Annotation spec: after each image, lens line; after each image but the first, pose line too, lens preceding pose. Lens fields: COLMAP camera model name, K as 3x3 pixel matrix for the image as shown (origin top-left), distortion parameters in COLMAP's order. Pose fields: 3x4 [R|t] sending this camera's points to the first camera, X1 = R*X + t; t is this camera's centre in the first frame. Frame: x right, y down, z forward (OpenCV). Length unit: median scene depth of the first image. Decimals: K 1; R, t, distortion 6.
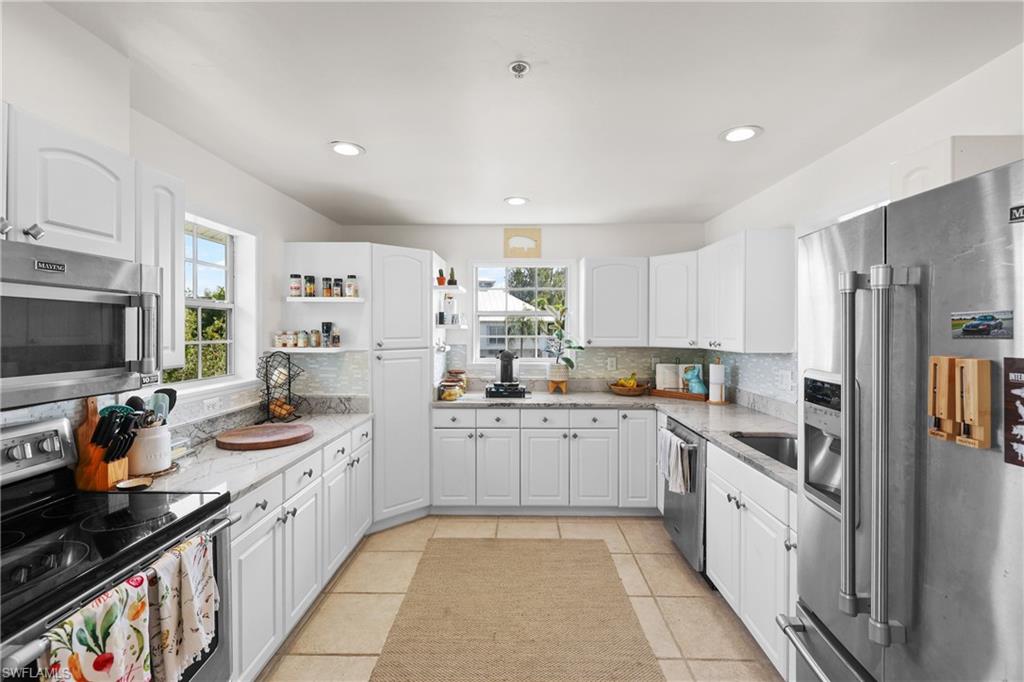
lens RADIAL K [[434.9, 0, 514.8], [0, 434.9, 334.1], [0, 0, 1]] dist [-0.000214, -0.000684]
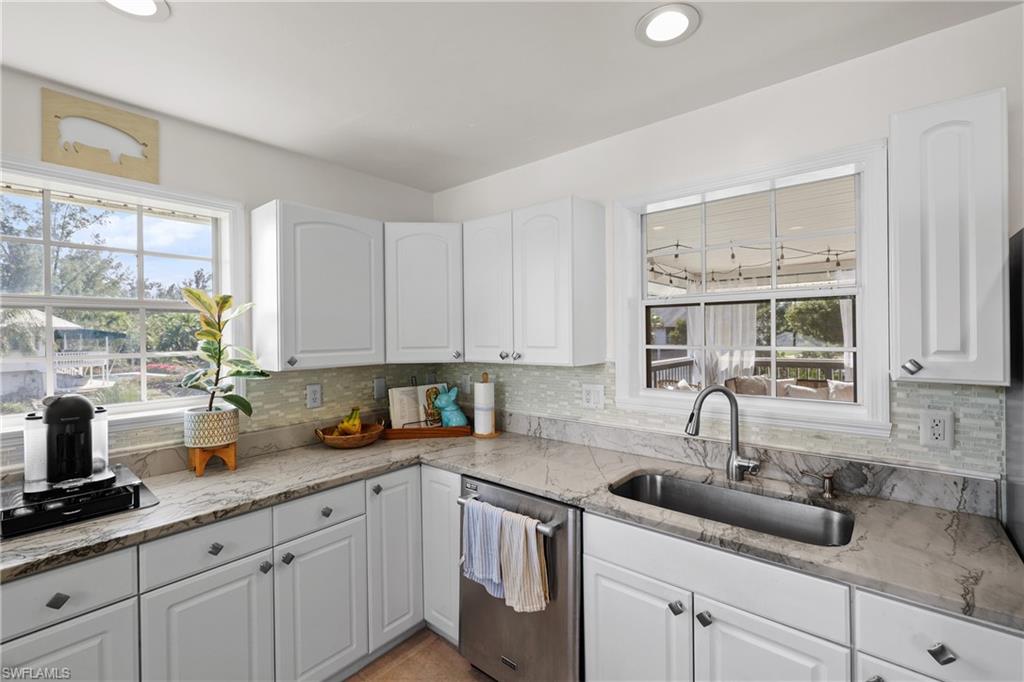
lens RADIAL K [[434.9, 0, 508.6], [0, 434.9, 337.3], [0, 0, 1]] dist [-0.000214, -0.000684]
pose [[0.632734, -0.012899, 0.774262, -0.069527], [0.023273, 0.999726, -0.002364, -0.003659], [-0.774020, 0.019515, 0.632861, 0.460238]]
